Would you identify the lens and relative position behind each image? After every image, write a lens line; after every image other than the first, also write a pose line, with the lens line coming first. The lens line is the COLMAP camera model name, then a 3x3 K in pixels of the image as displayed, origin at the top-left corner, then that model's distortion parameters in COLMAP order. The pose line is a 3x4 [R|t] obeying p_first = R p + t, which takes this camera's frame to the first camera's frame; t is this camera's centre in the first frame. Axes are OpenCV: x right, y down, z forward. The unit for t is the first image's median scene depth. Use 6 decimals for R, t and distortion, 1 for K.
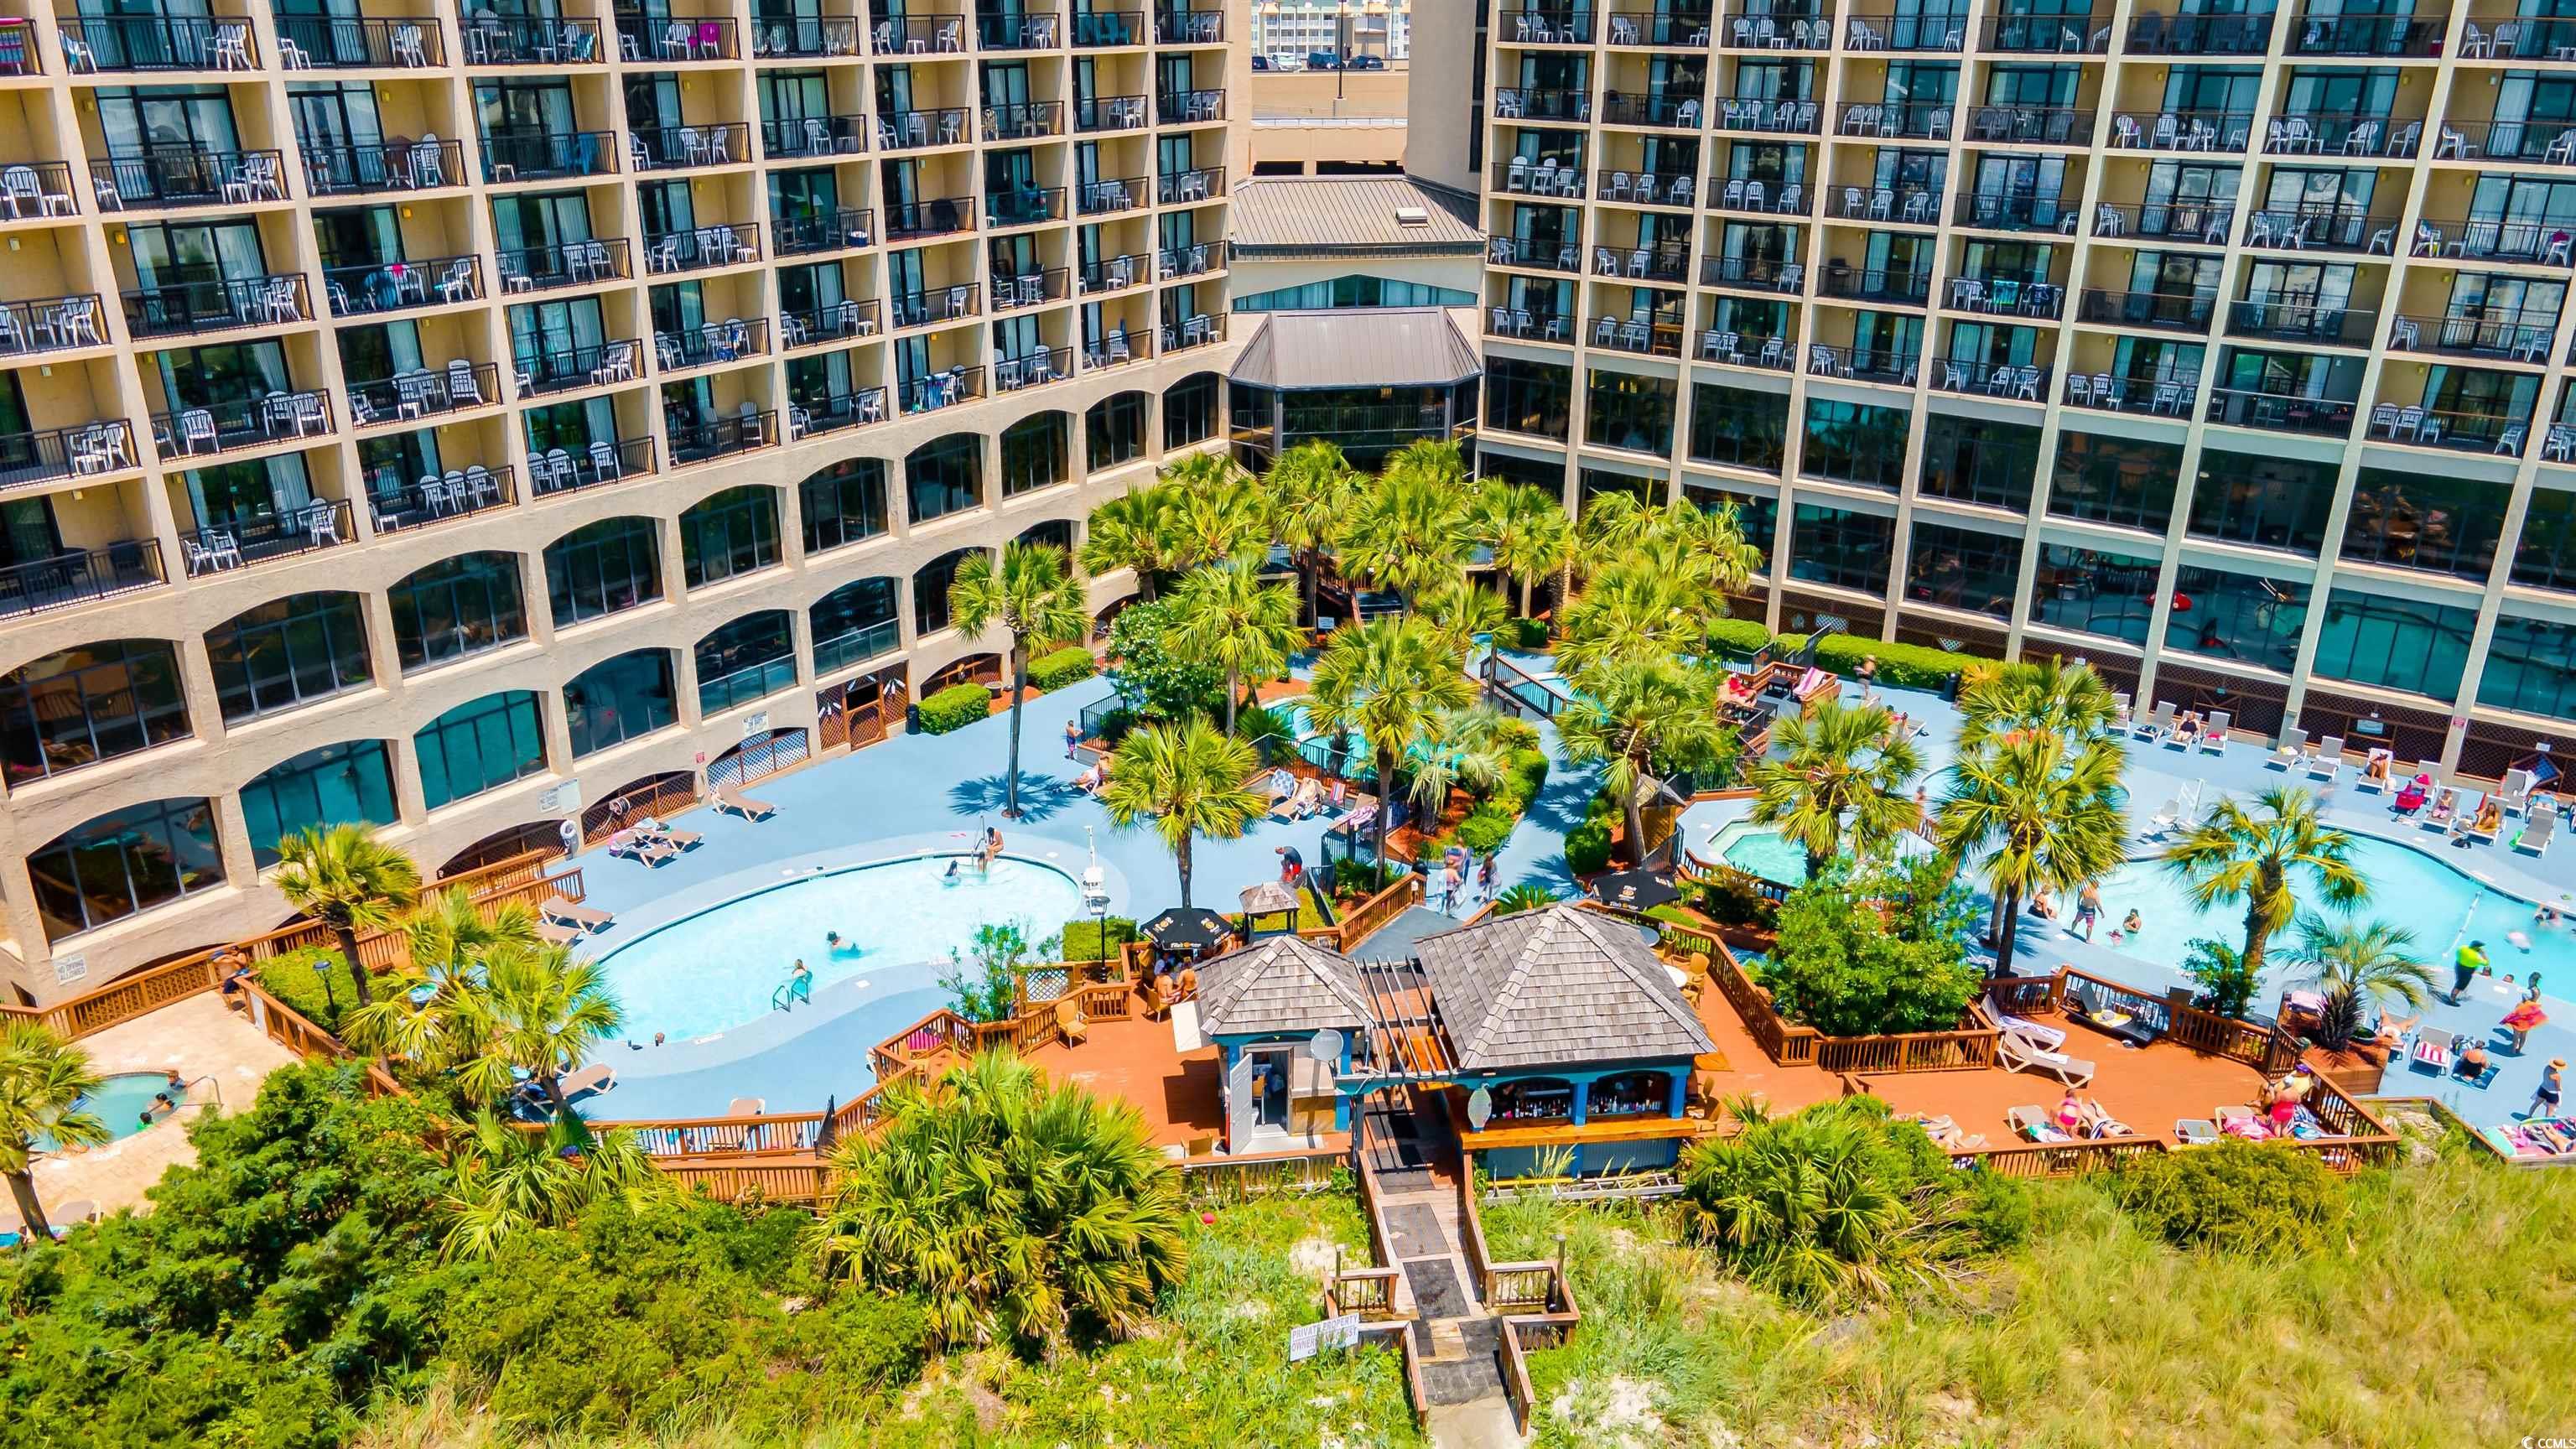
lens RADIAL K [[1872.0, 0, 1281.4], [0, 1872.0, 730.9], [0, 0, 1]] dist [0.047078, 0.005683]
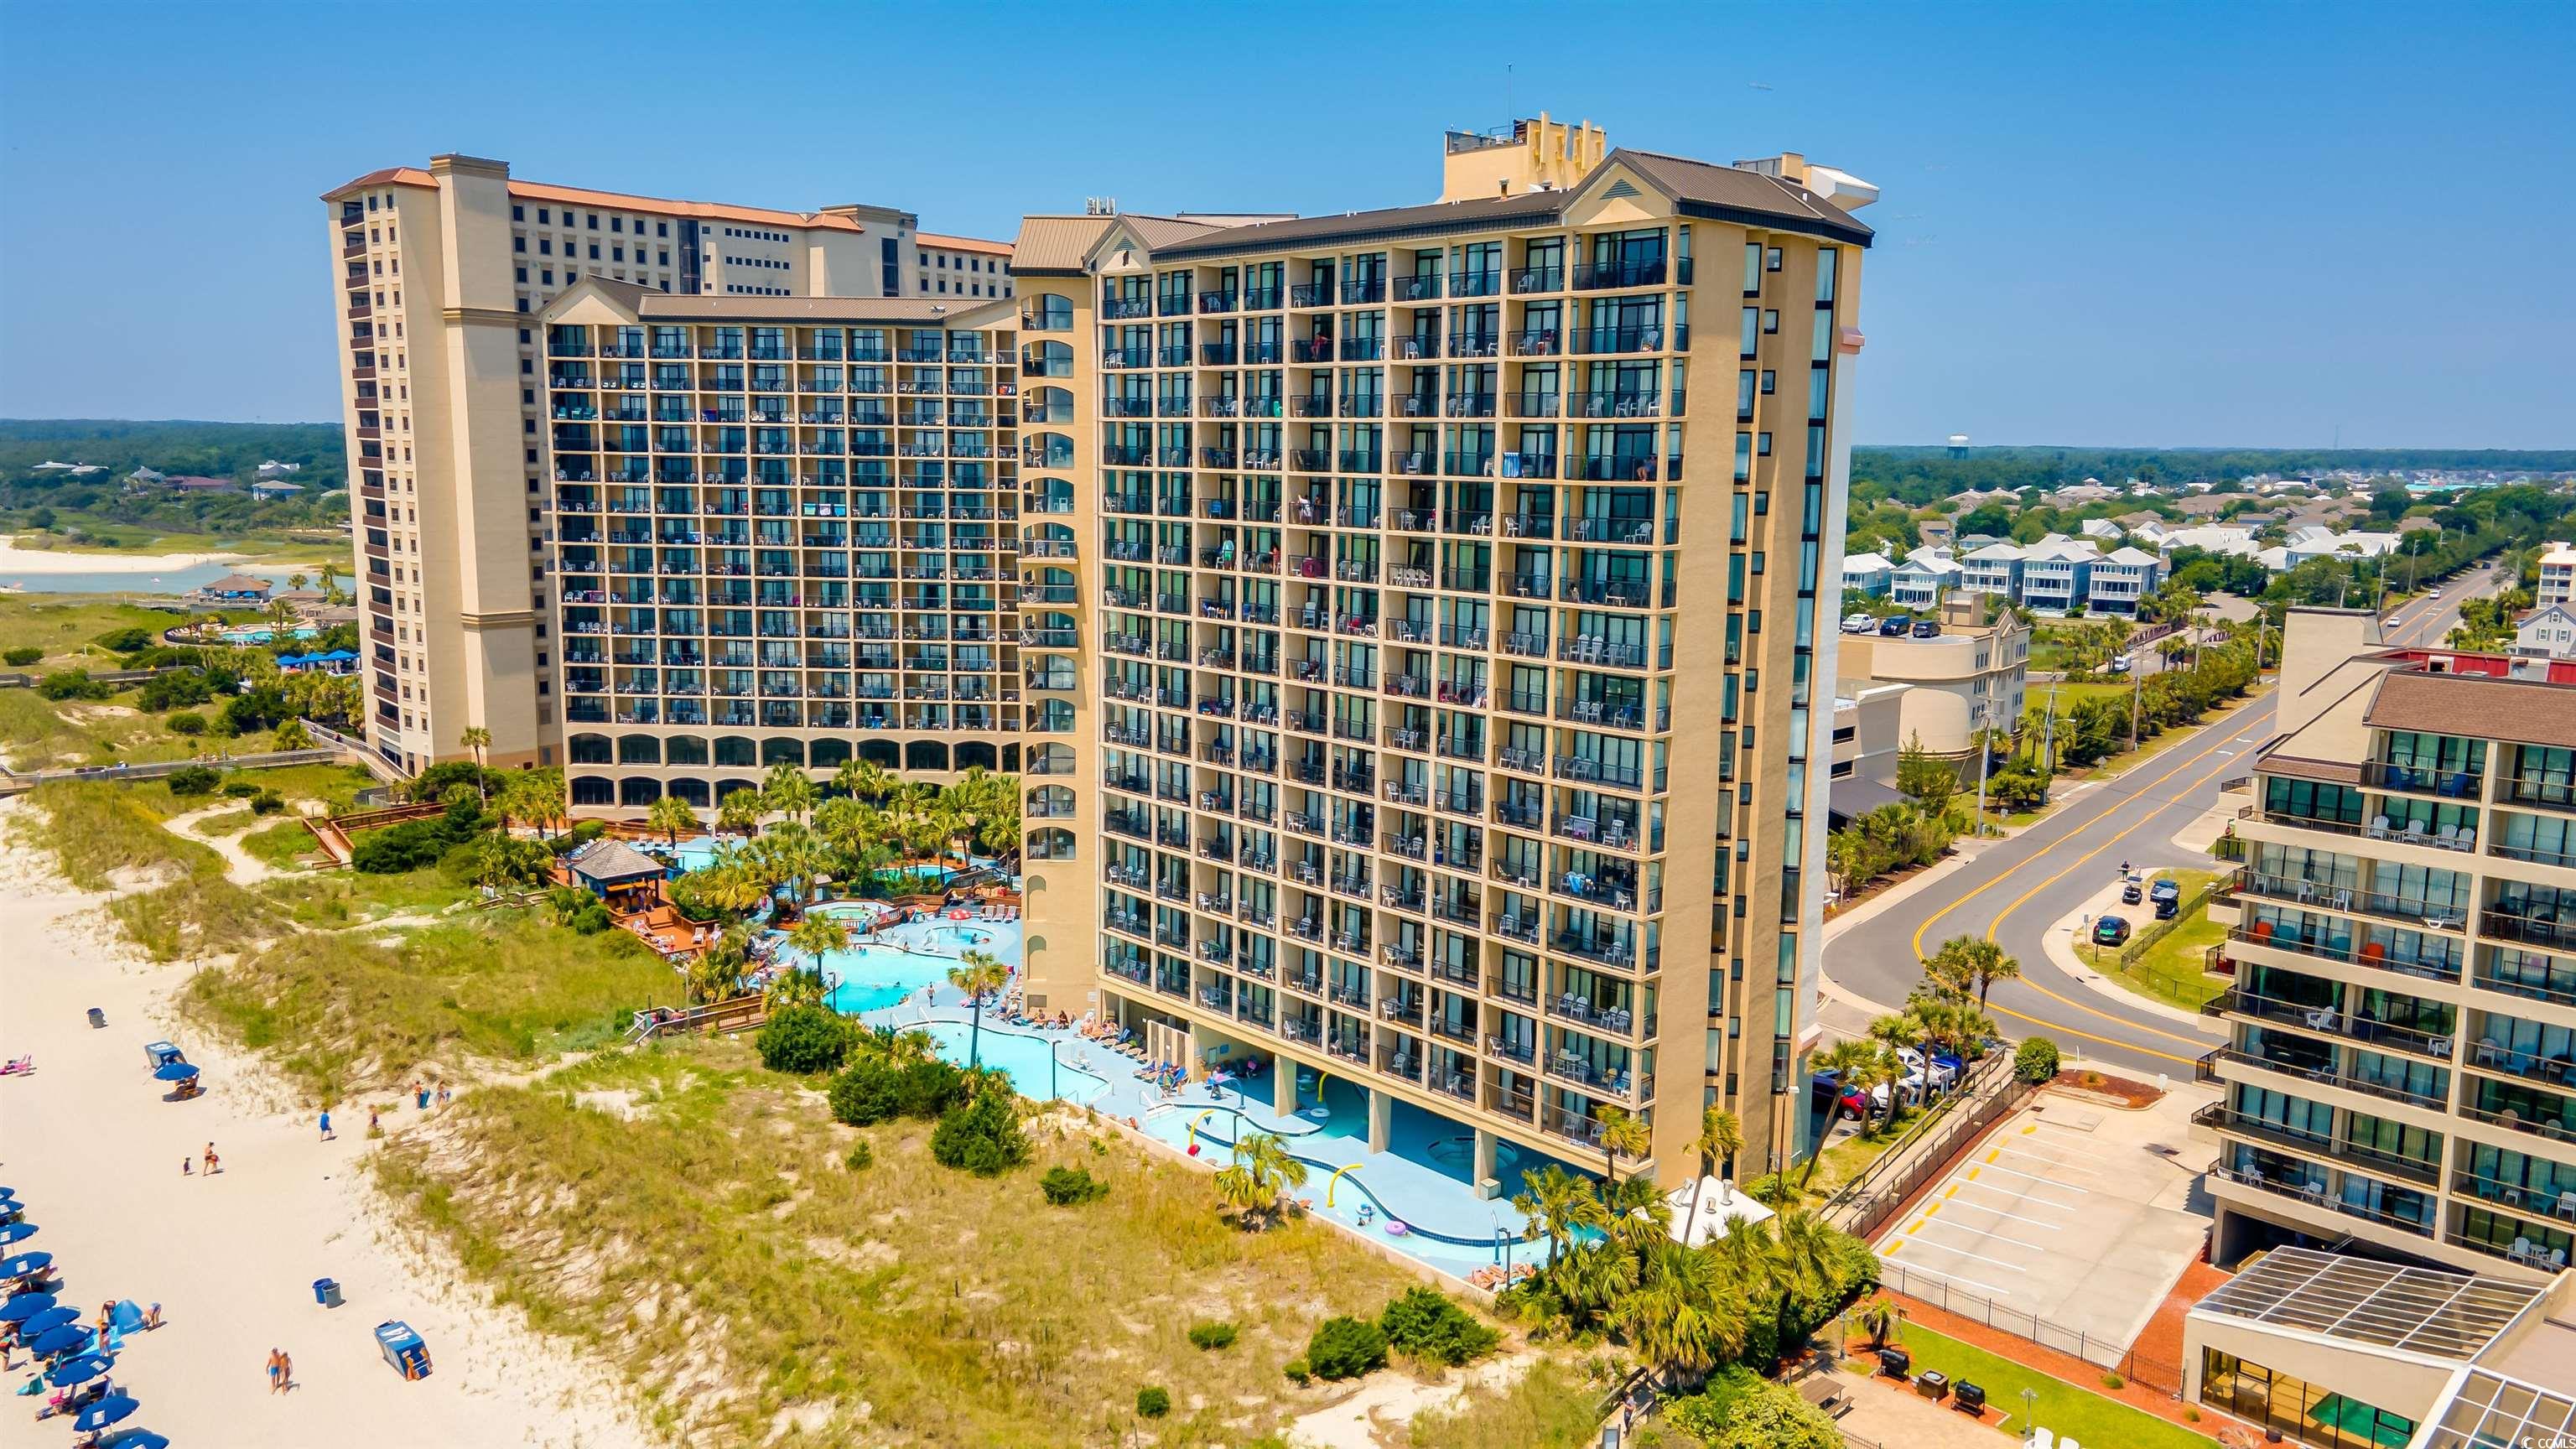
lens RADIAL K [[1872.0, 0, 1281.4], [0, 1872.0, 730.9], [0, 0, 1]] dist [0.047078, 0.005683]
pose [[0.548863, 0.128817, -0.825927, 2.497371], [-0.322877, 0.944043, -0.067326, -0.181716], [0.771038, 0.303626, 0.559742, -0.085315]]
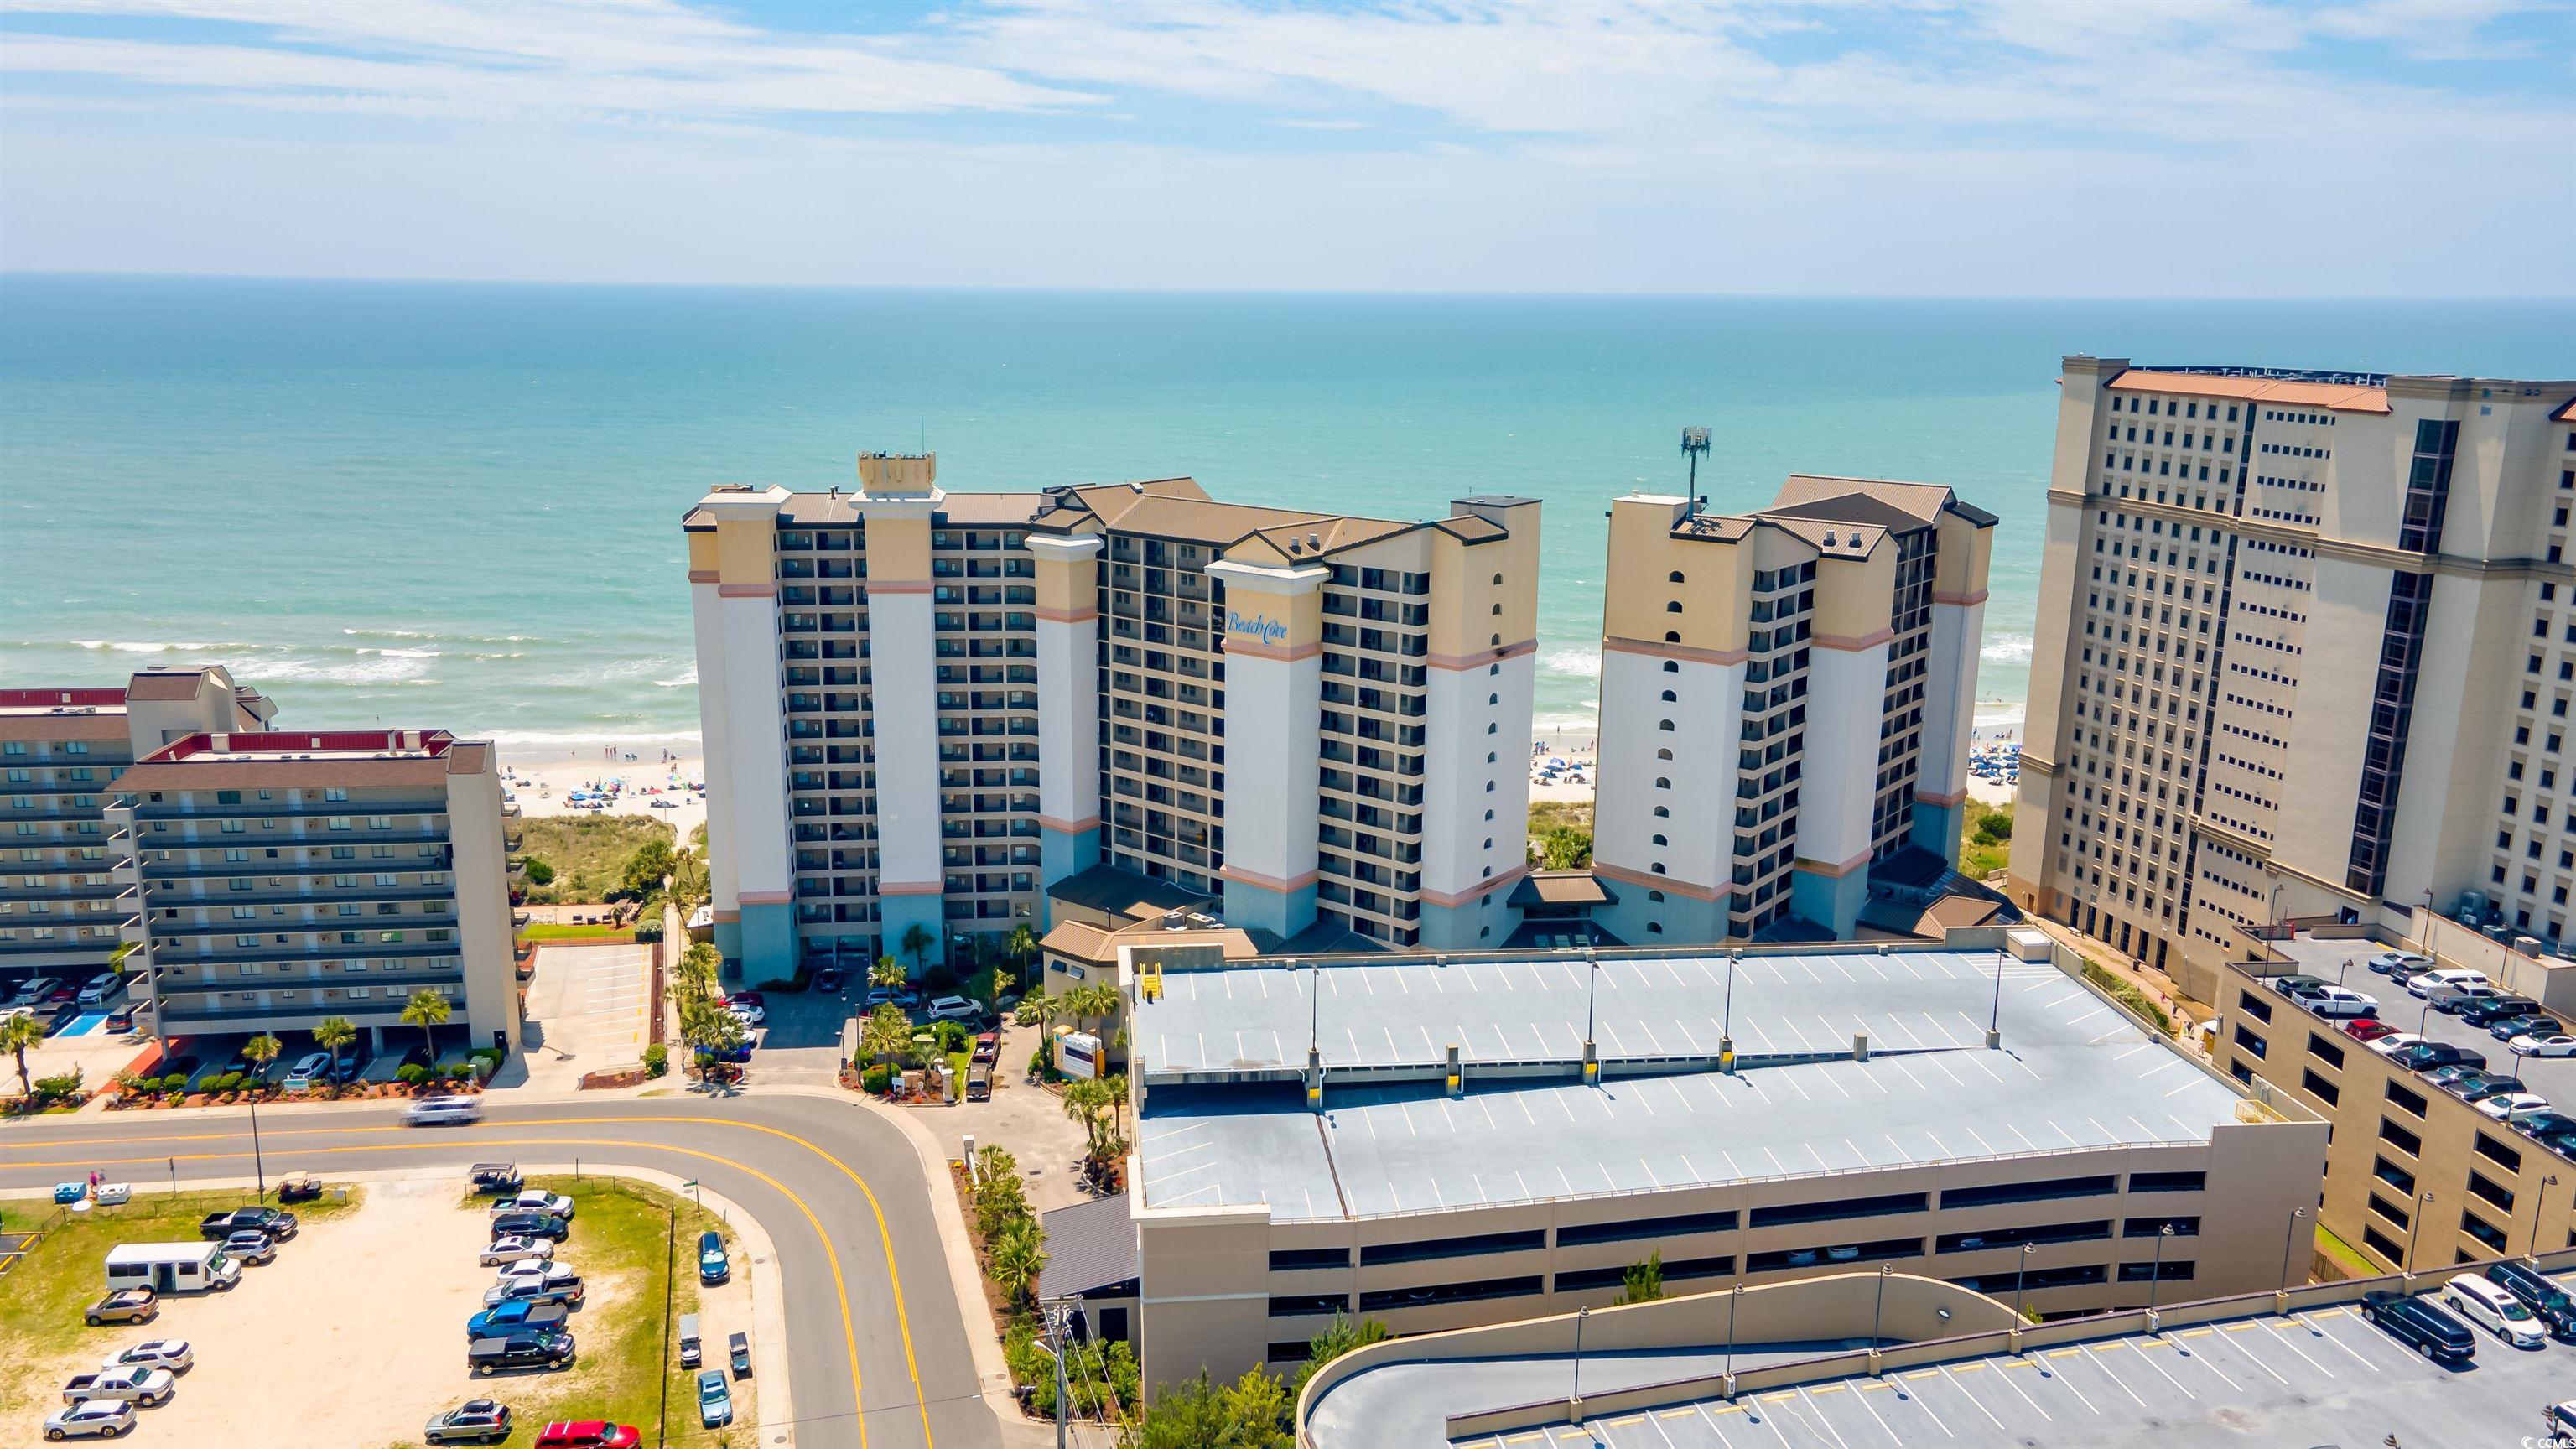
lens RADIAL K [[1872.0, 0, 1281.4], [0, 1872.0, 730.9], [0, 0, 1]] dist [0.047078, 0.005683]
pose [[-0.998735, -0.027786, 0.041904, 0.350071], [0.001811, 0.813005, 0.582254, -2.320590], [-0.050246, 0.581594, -0.811926, 3.636541]]
